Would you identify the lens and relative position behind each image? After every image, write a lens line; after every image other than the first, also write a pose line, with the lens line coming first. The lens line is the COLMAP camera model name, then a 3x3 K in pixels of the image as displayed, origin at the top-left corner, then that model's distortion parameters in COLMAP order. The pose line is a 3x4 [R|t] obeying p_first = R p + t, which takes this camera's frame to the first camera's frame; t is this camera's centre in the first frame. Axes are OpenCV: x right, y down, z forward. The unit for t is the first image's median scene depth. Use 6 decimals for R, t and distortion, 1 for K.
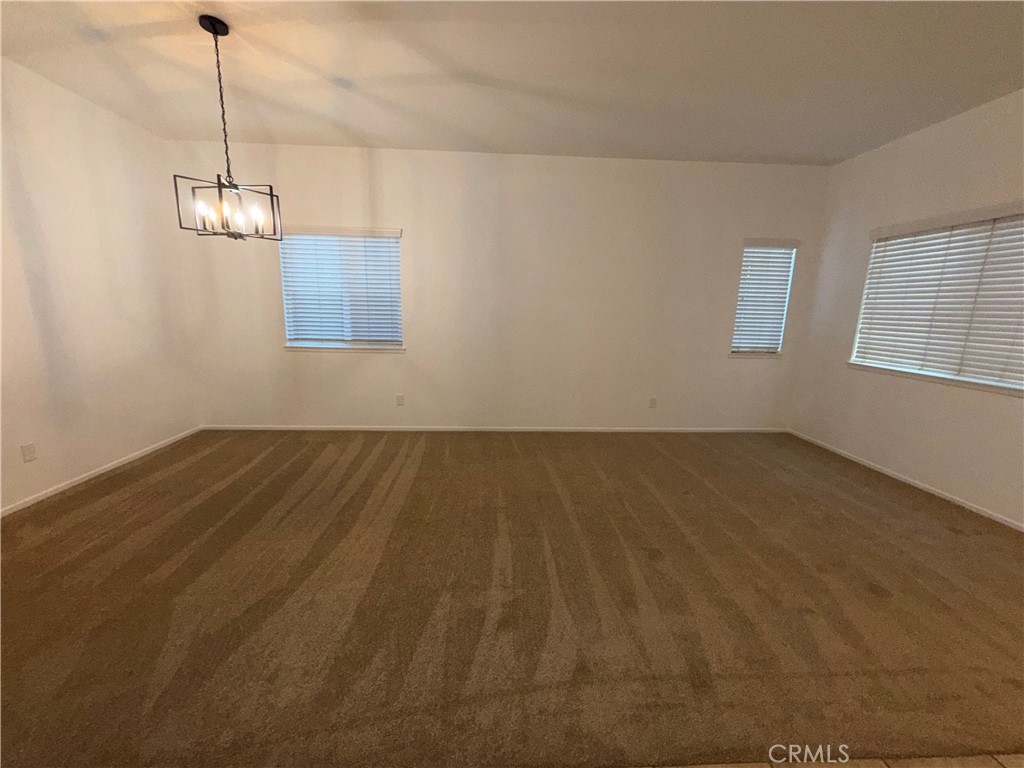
lens RADIAL K [[406.3, 0, 506.8], [0, 406.3, 384.4], [0, 0, 1]] dist [-0.000397, 0.000221]
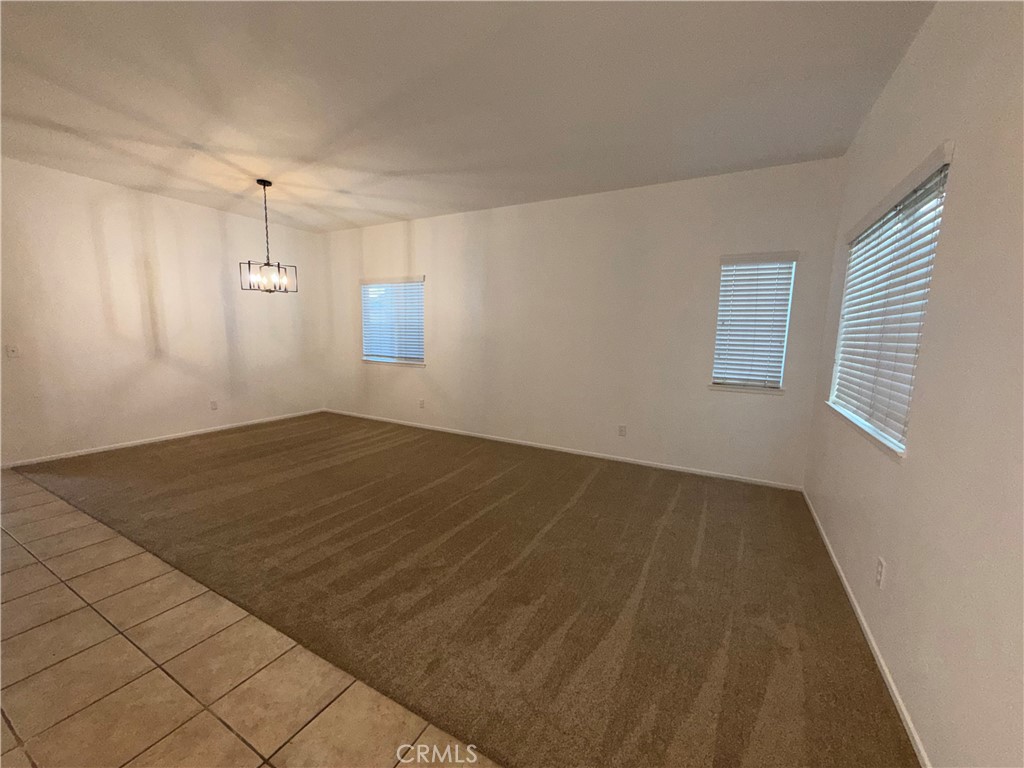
lens RADIAL K [[406.3, 0, 506.8], [0, 406.3, 384.4], [0, 0, 1]] dist [-0.000397, 0.000221]
pose [[0.853383, 0.064223, -0.517314, 0.684713], [-0.101932, 0.993783, -0.044776, 0.007894], [0.511222, 0.090942, 0.854624, 0.027261]]
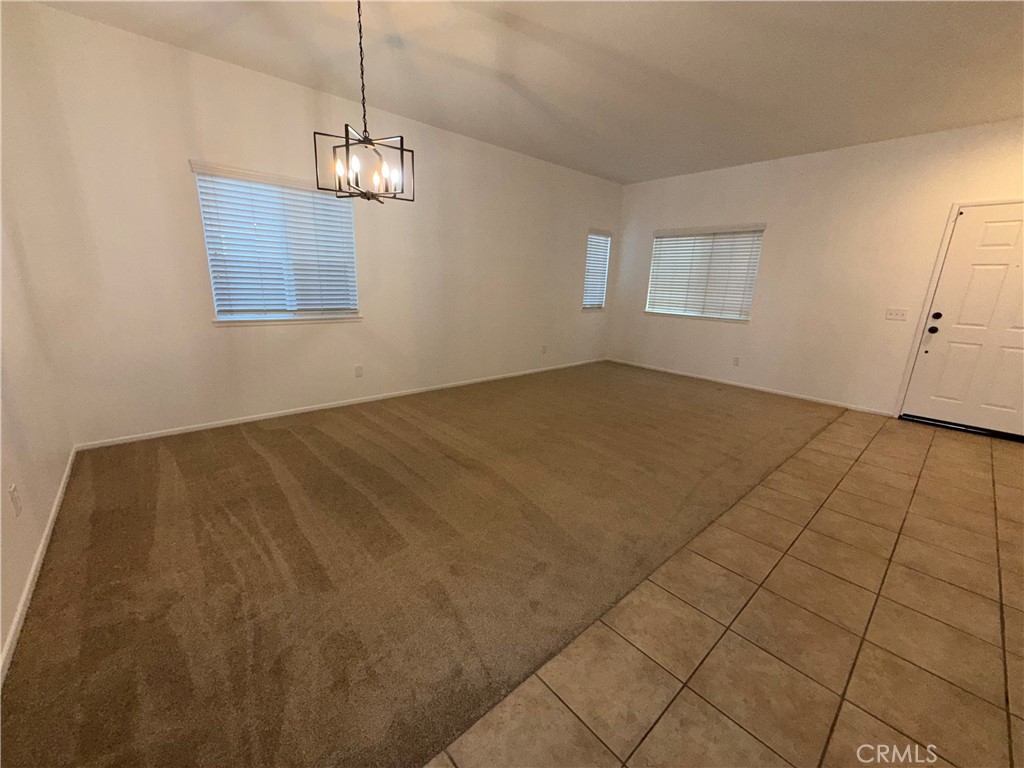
lens RADIAL K [[406.3, 0, 506.8], [0, 406.3, 384.4], [0, 0, 1]] dist [-0.000397, 0.000221]
pose [[0.783426, -0.149626, 0.603204, -0.615292], [0.101430, 0.988355, 0.113429, -0.003893], [-0.613152, -0.027680, 0.789480, 0.025562]]
